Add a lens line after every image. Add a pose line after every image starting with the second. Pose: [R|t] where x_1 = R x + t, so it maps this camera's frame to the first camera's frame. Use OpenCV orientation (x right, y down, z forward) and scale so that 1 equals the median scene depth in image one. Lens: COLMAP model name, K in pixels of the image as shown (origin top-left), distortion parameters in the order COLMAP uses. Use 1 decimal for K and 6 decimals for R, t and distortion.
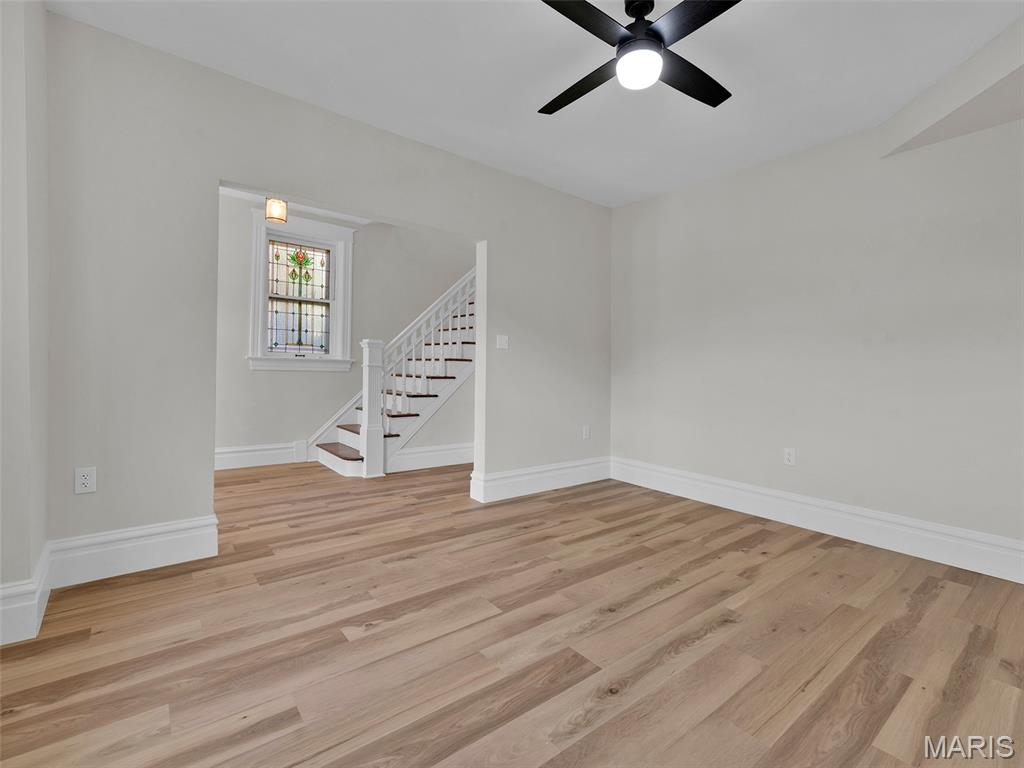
lens RADIAL K [[473.5, 0, 517.7], [0, 473.5, 383.4], [0, 0, 1]] dist [0.002015, -0.002848]
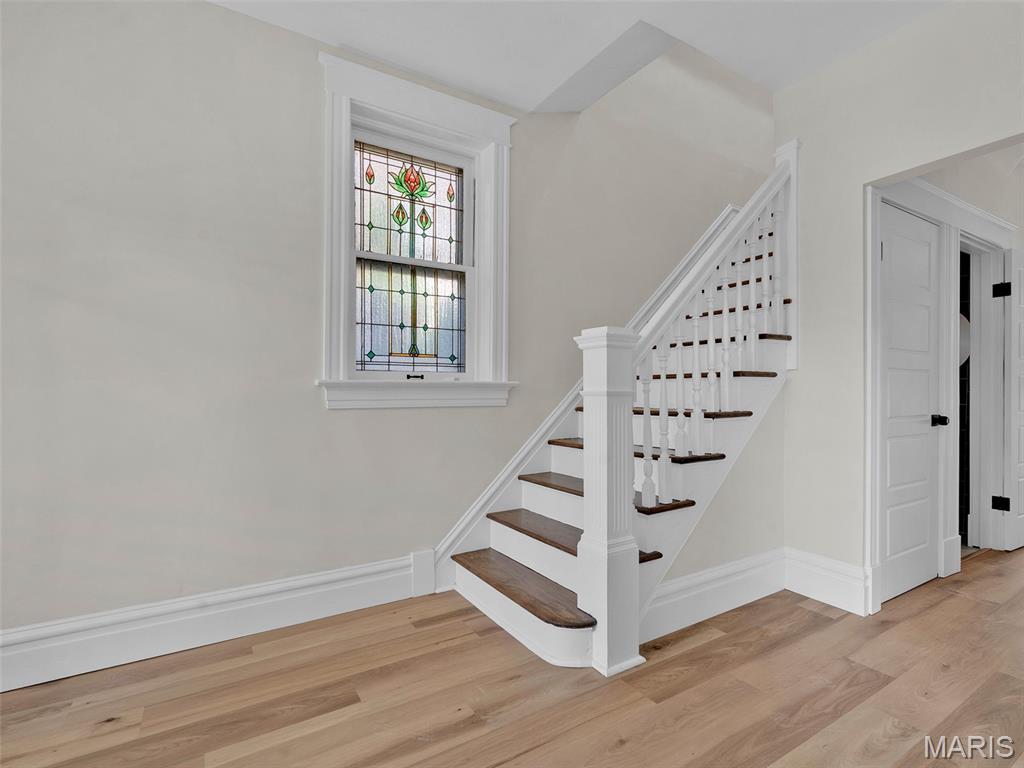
lens RADIAL K [[483.9, 0, 501.5], [0, 483.9, 407.8], [0, 0, 1]] dist [-0.002525, -0.000428]
pose [[0.990812, -0.025101, -0.132899, -0.509117], [0.024401, 0.999678, -0.006893, -0.033995], [0.133029, 0.003586, 0.991106, 0.852606]]
